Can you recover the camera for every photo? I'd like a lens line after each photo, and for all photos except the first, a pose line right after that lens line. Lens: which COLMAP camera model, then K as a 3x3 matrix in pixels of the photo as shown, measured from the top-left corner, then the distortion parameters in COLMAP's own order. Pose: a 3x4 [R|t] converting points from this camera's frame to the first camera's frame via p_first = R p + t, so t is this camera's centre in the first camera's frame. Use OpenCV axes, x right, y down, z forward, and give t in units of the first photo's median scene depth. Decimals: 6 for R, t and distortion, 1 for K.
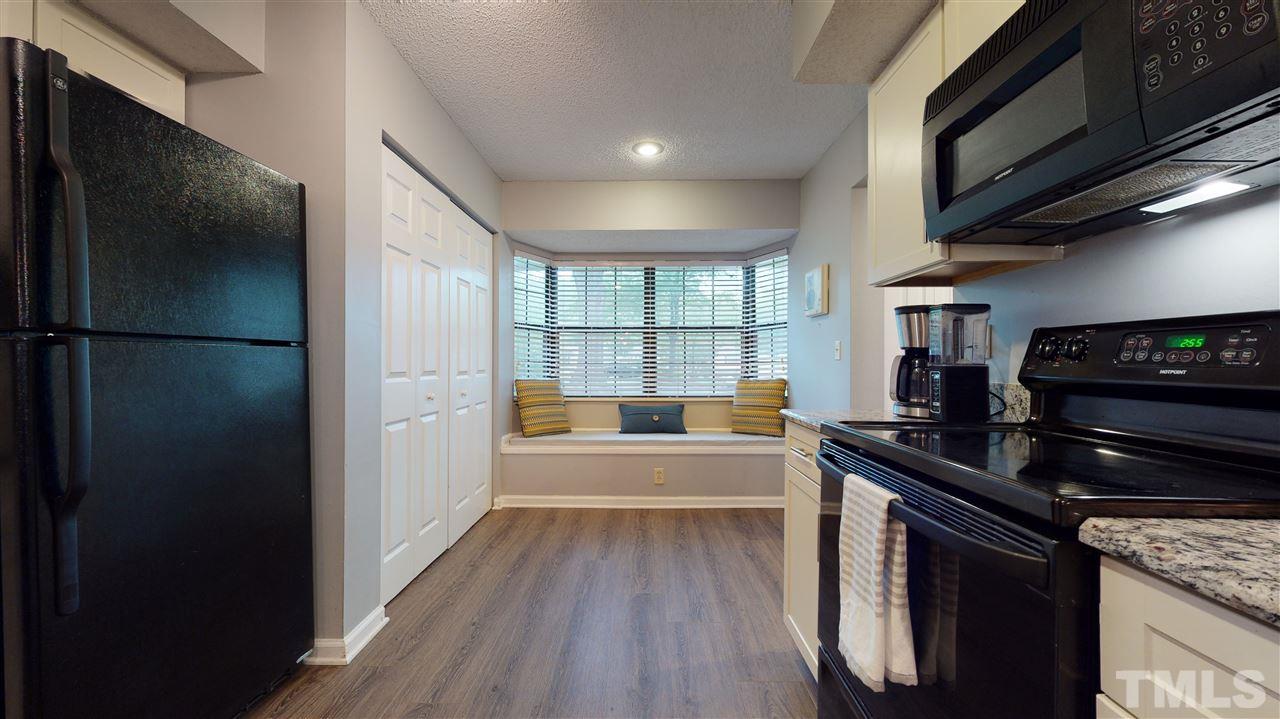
lens RADIAL K [[471.9, 0, 636.2], [0, 471.9, 360.1], [0, 0, 1]] dist [-0.003268, -0.000231]
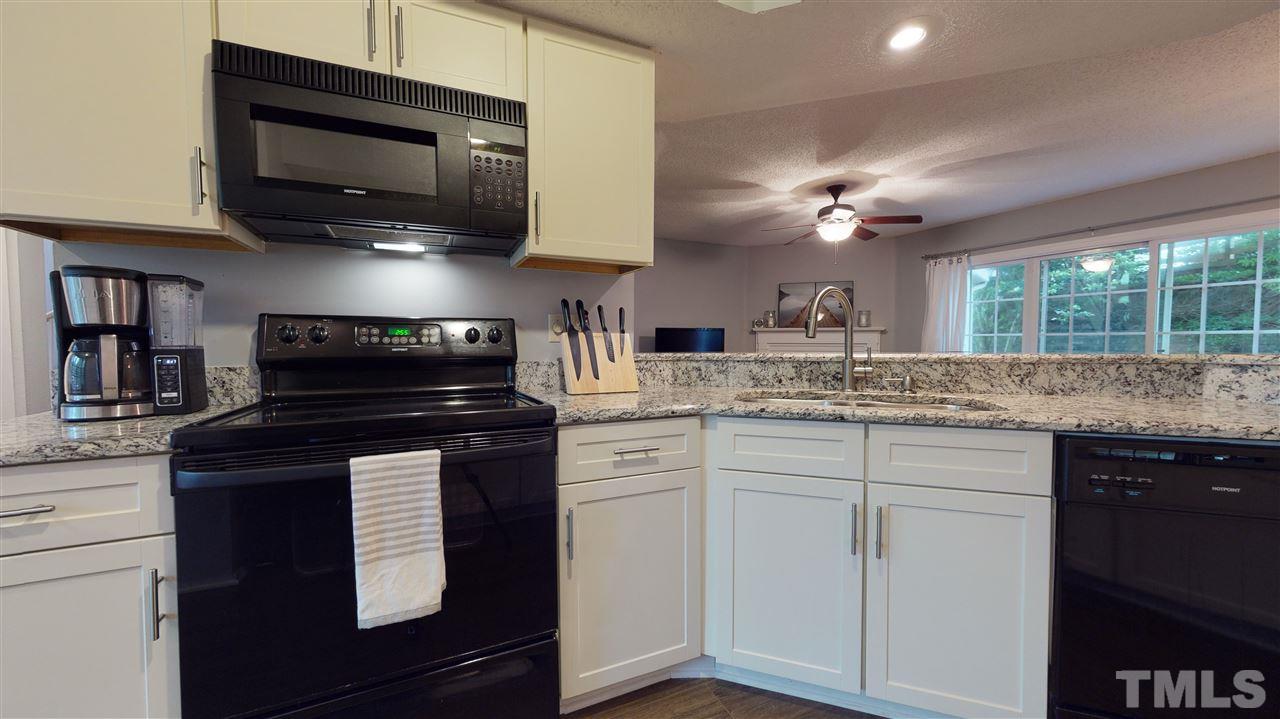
lens RADIAL K [[471.9, 0, 629.9], [0, 471.9, 362.1], [0, 0, 1]] dist [-0.003268, -0.000231]
pose [[-0.440294, -0.037789, 0.897058, -0.228957], [-0.000775, 0.999130, 0.041709, -0.000079], [-0.897853, 0.017668, -0.439940, 0.314738]]
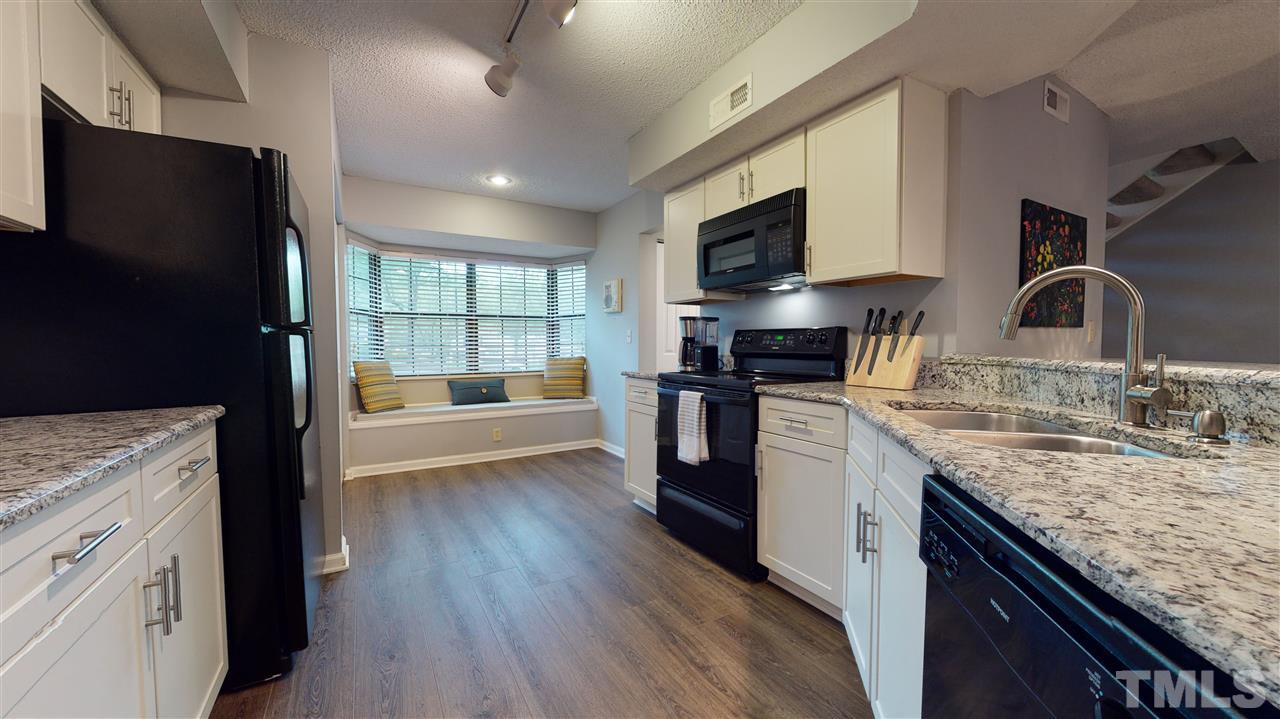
lens RADIAL K [[471.9, 0, 638.4], [0, 471.9, 363.3], [0, 0, 1]] dist [-0.003268, -0.000231]
pose [[0.853102, -0.024016, 0.521191, -0.343831], [0.000134, 0.998950, 0.045810, -0.004014], [-0.521744, -0.039011, 0.852210, -0.326876]]
